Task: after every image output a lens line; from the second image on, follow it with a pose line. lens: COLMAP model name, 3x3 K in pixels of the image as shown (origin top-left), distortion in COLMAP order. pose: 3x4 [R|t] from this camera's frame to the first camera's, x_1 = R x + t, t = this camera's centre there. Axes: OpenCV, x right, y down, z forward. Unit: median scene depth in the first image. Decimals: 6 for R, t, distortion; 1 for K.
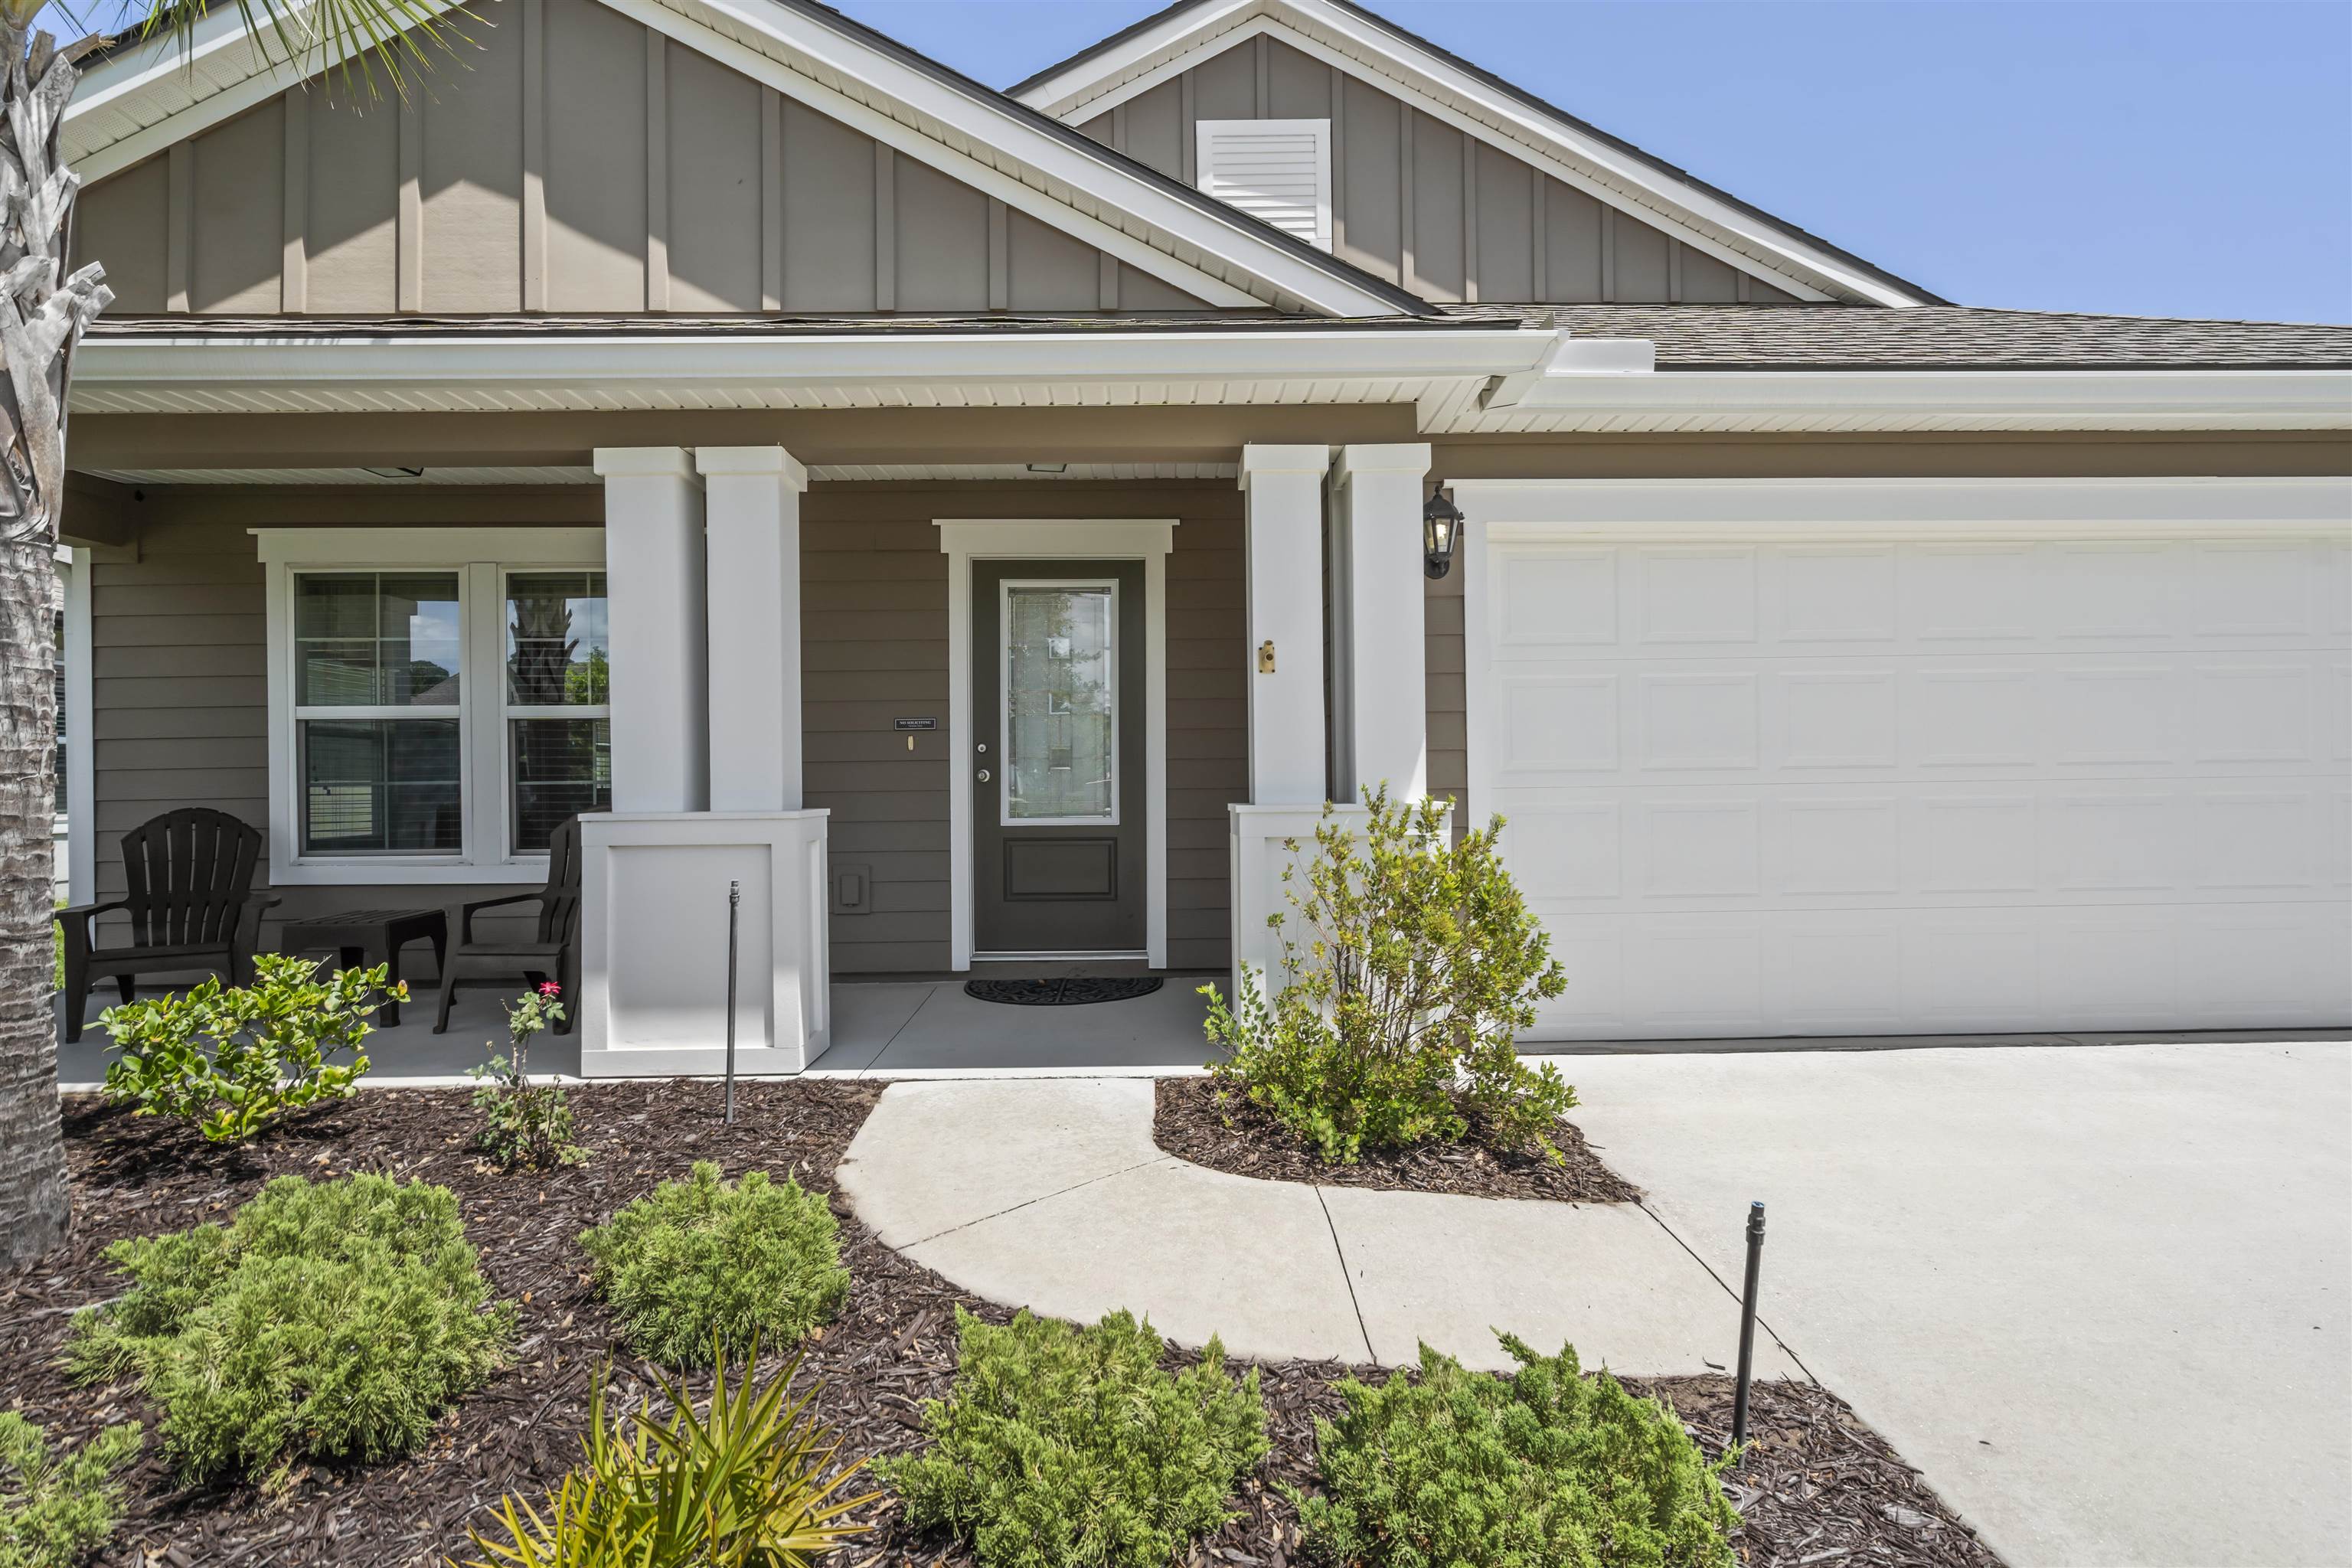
lens RADIAL K [[1168.4, 0, 1177.9], [0, 1168.4, 782.3], [0, 0, 1]] dist [0.003212, 0.000299]
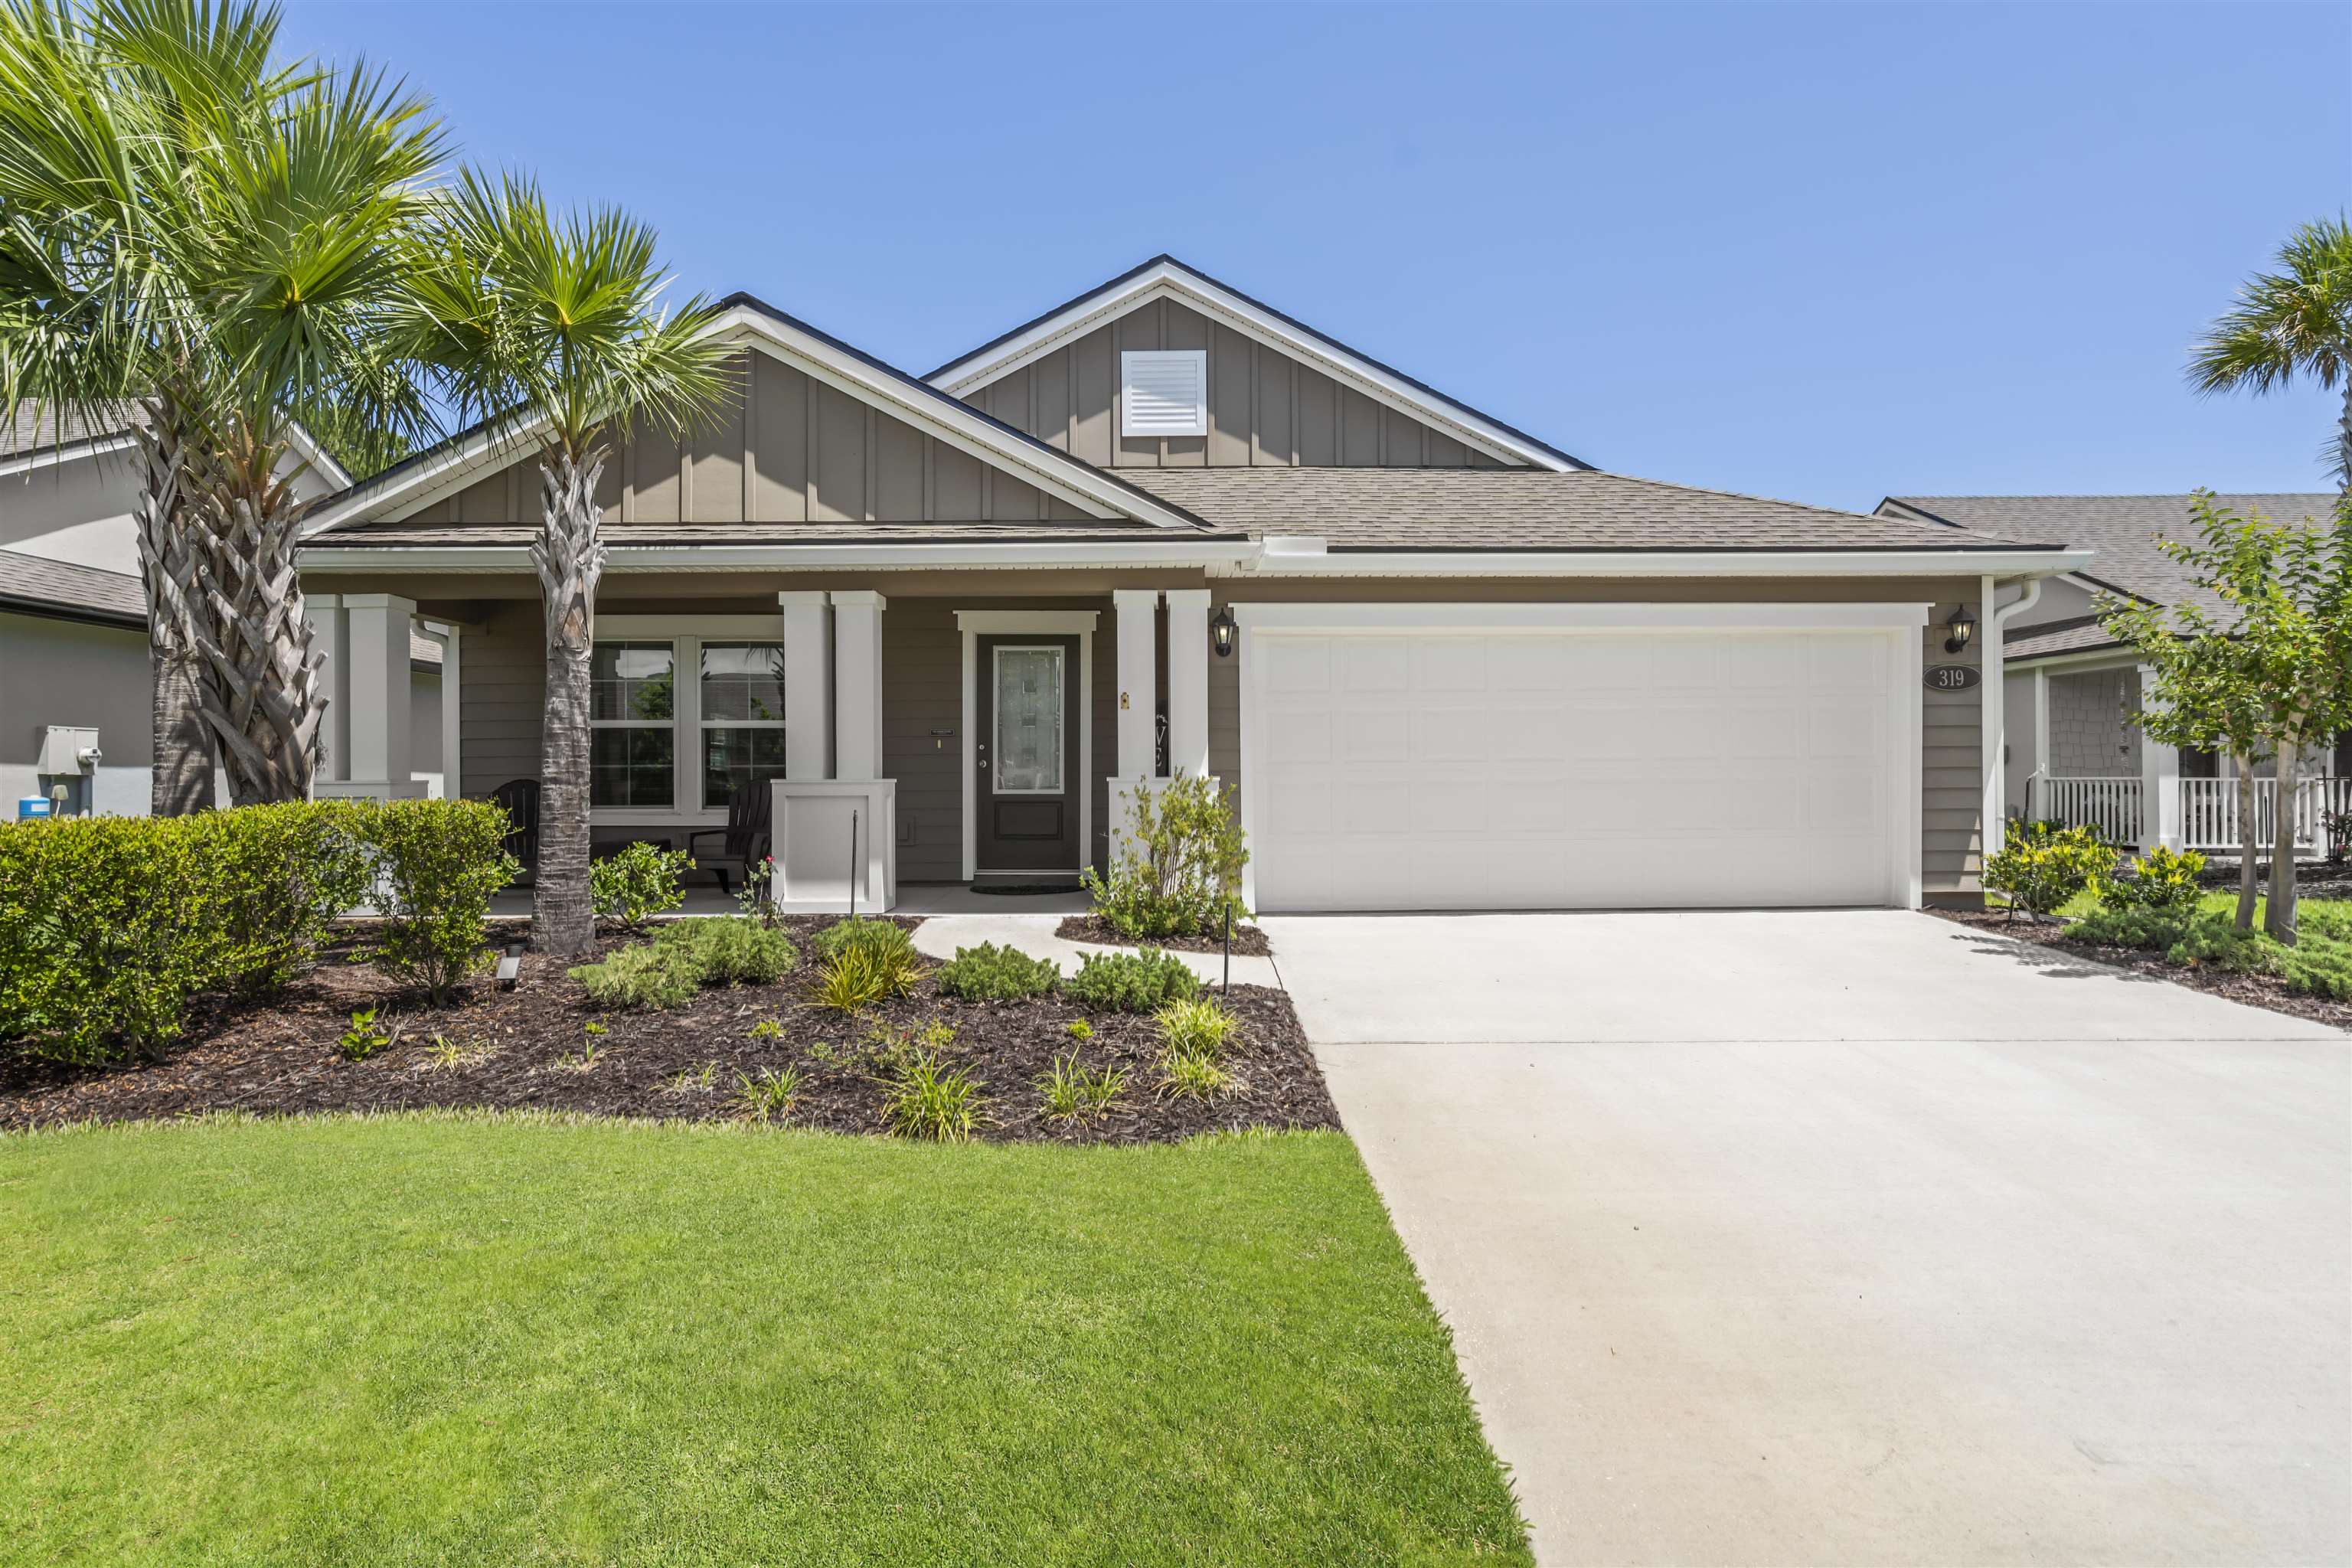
lens RADIAL K [[1137.2, 0, 1176.0], [0, 1137.2, 784.0], [0, 0, 1]] dist [-0.000200, 0.001191]
pose [[0.999844, 0.006050, -0.016570, 0.177079], [-0.006047, 0.999982, 0.000249, 0.027320], [0.016572, -0.000149, 0.999863, -0.801582]]
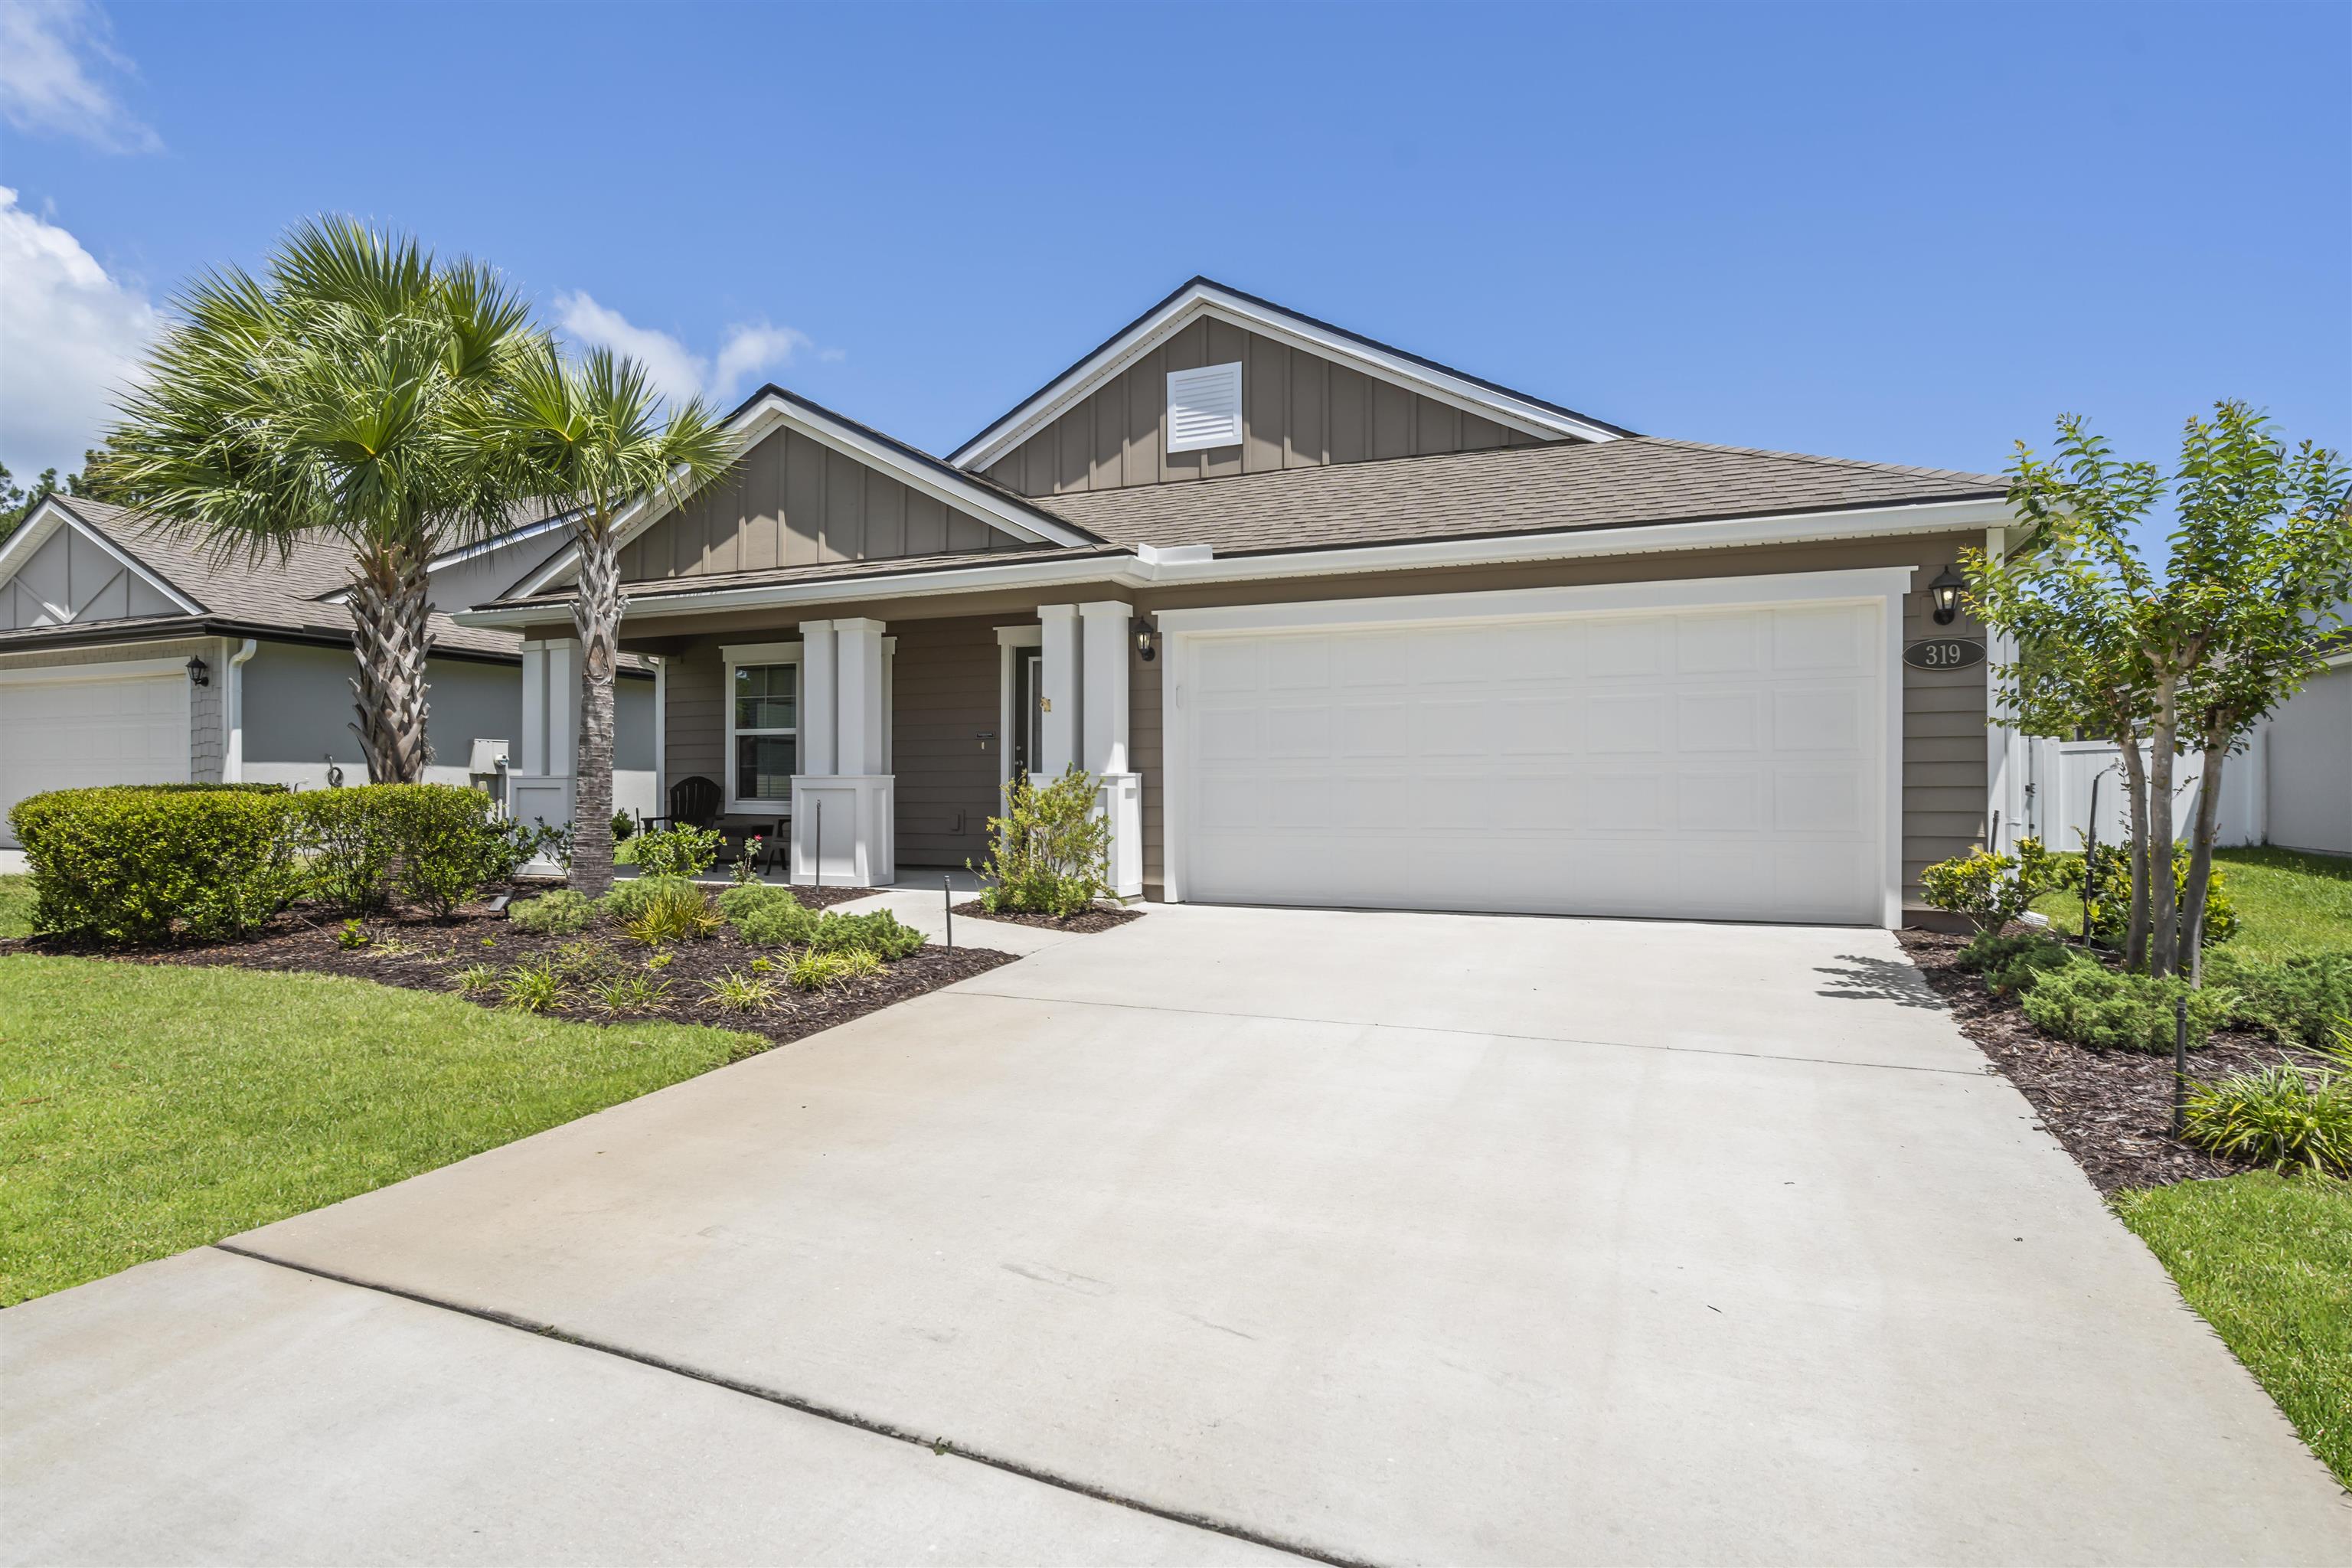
lens RADIAL K [[1218.8, 0, 1176.0], [0, 1218.8, 784.0], [0, 0, 1]] dist [0.001047, -0.000279]
pose [[0.910953, 0.009052, -0.412411, 1.122066], [-0.011146, 0.999934, -0.002672, 0.039575], [0.412360, 0.007031, 0.910994, -0.866017]]
